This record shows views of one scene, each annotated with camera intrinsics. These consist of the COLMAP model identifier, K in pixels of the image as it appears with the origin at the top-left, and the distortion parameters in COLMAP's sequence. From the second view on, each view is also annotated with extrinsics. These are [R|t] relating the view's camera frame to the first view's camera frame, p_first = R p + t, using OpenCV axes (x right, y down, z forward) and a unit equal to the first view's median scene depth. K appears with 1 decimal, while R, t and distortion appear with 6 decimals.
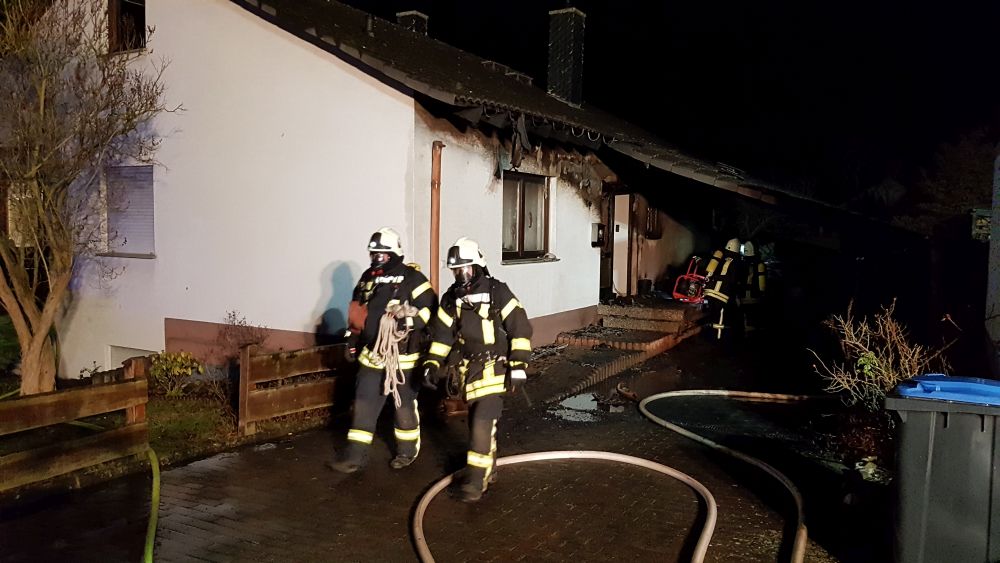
lens RADIAL K [[767.1, 0, 500.0], [0, 767.1, 281.5], [0, 0, 1]] dist [0.102433, -0.195109]
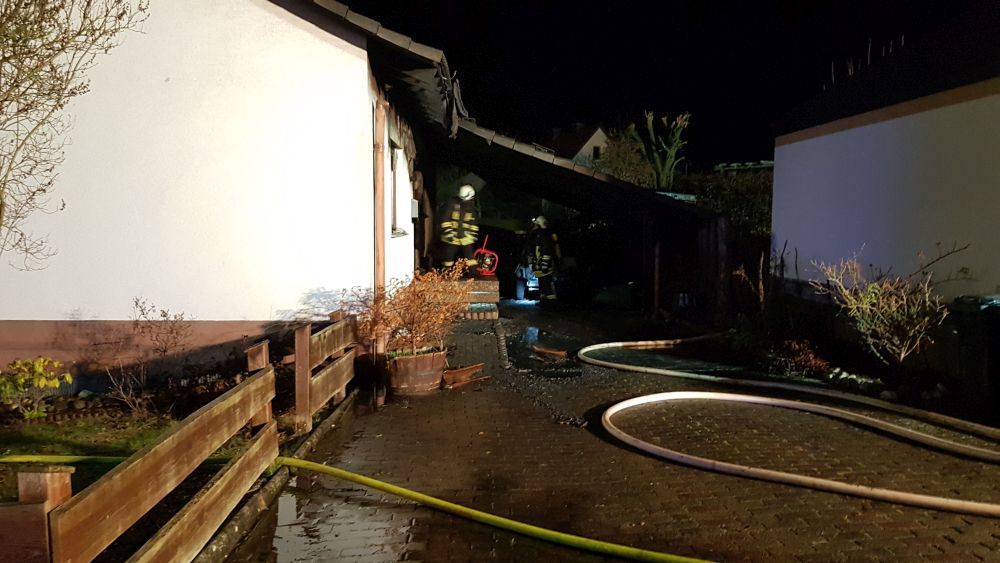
lens RADIAL K [[767.1, 0, 500.0], [0, 767.1, 281.5], [0, 0, 1]] dist [0.102433, -0.195109]
pose [[0.852745, -0.048433, 0.520077, -0.344810], [0.042923, 0.998822, 0.022639, 0.014995], [-0.520561, 0.003018, 0.853819, 0.102391]]
